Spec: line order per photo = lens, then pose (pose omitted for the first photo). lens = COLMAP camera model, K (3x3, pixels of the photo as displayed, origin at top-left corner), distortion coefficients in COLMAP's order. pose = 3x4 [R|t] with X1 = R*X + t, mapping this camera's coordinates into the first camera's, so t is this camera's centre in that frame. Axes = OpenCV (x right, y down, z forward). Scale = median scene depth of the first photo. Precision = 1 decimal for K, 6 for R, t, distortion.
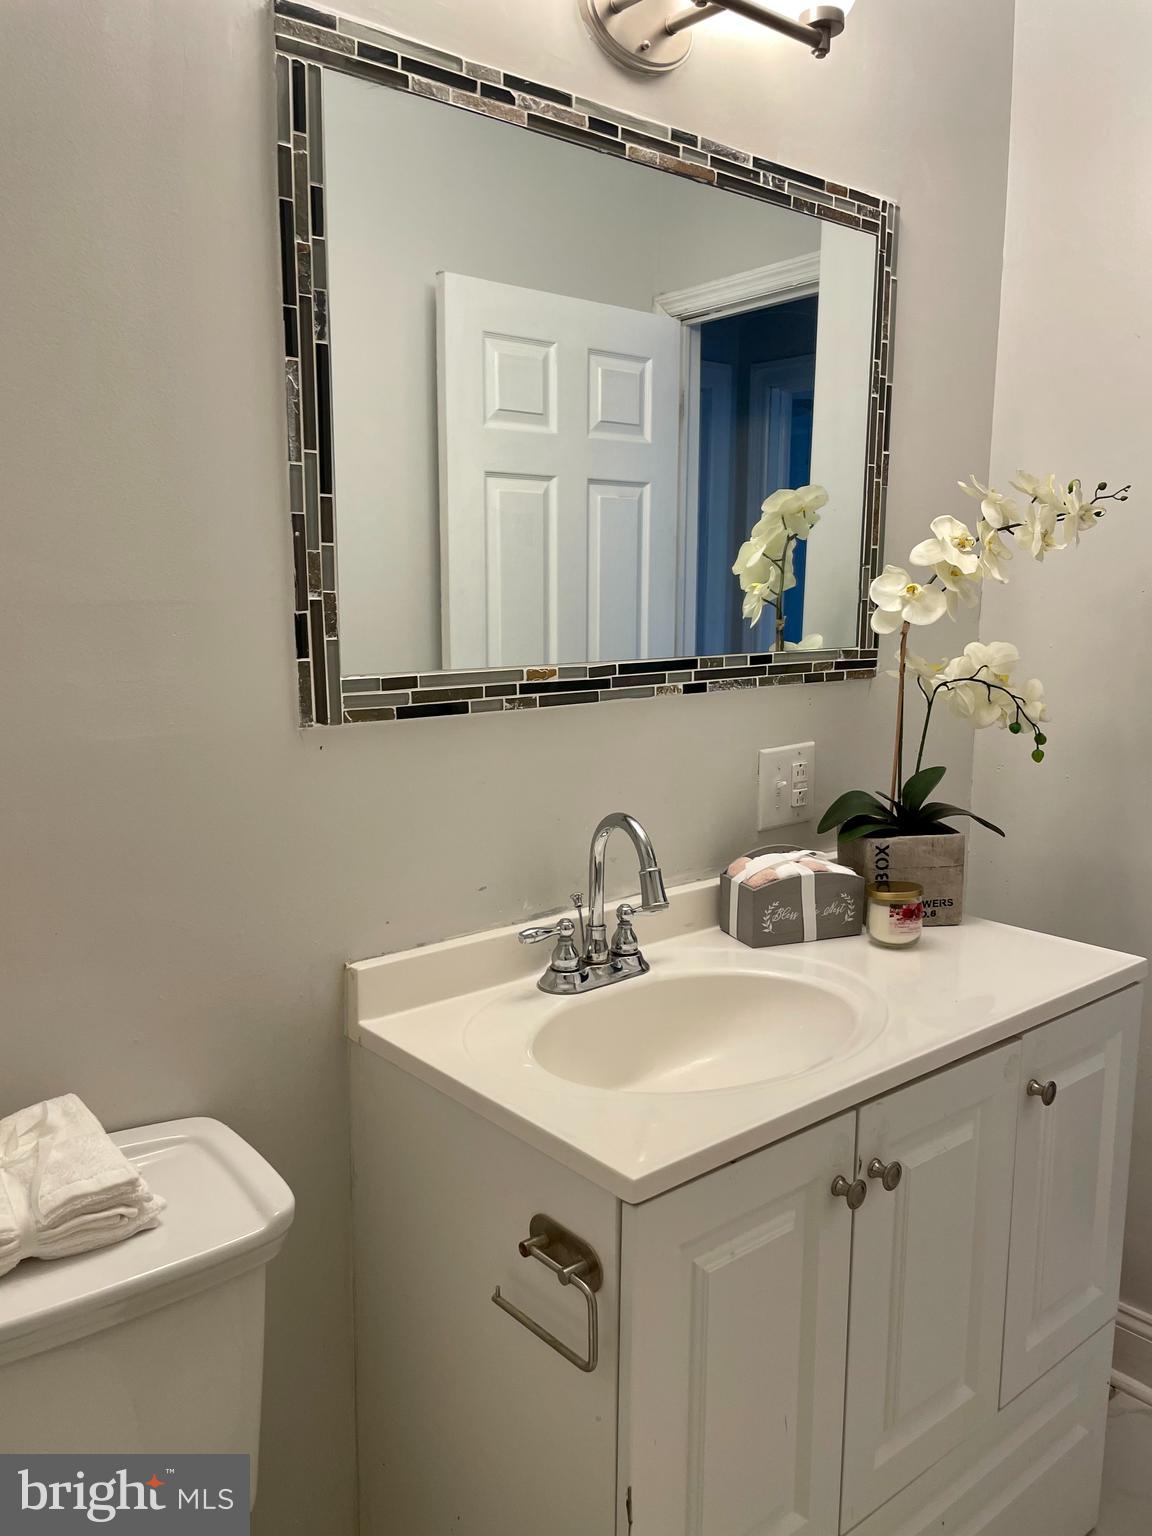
lens RADIAL K [[1161.5, 0, 574.4], [0, 1161.5, 762.6], [0, 0, 1]] dist [0.074463, -0.093428]
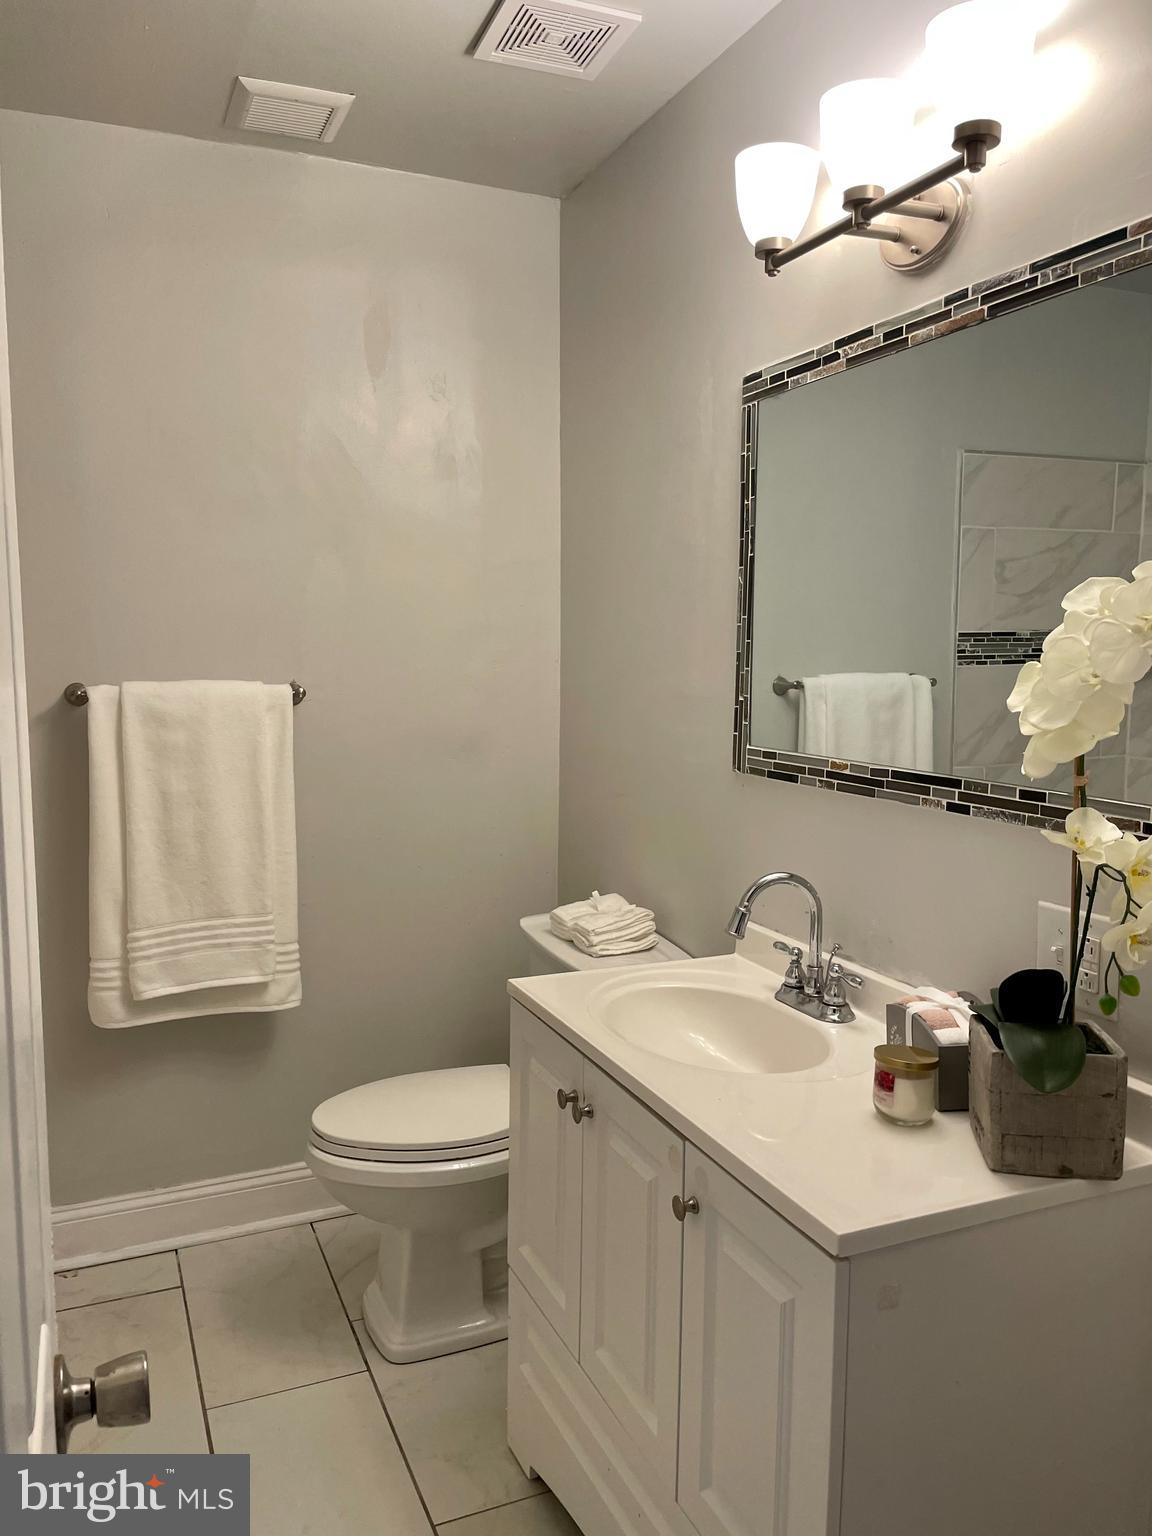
lens RADIAL K [[1161.5, 0, 572.7], [0, 1161.5, 773.6], [0, 0, 1]] dist [0.074463, -0.093428]
pose [[-0.275989, 0.106945, -0.955193, 1.313749], [-0.147172, 0.977370, 0.151951, -0.224210], [0.949826, 0.182515, -0.254004, 1.057290]]
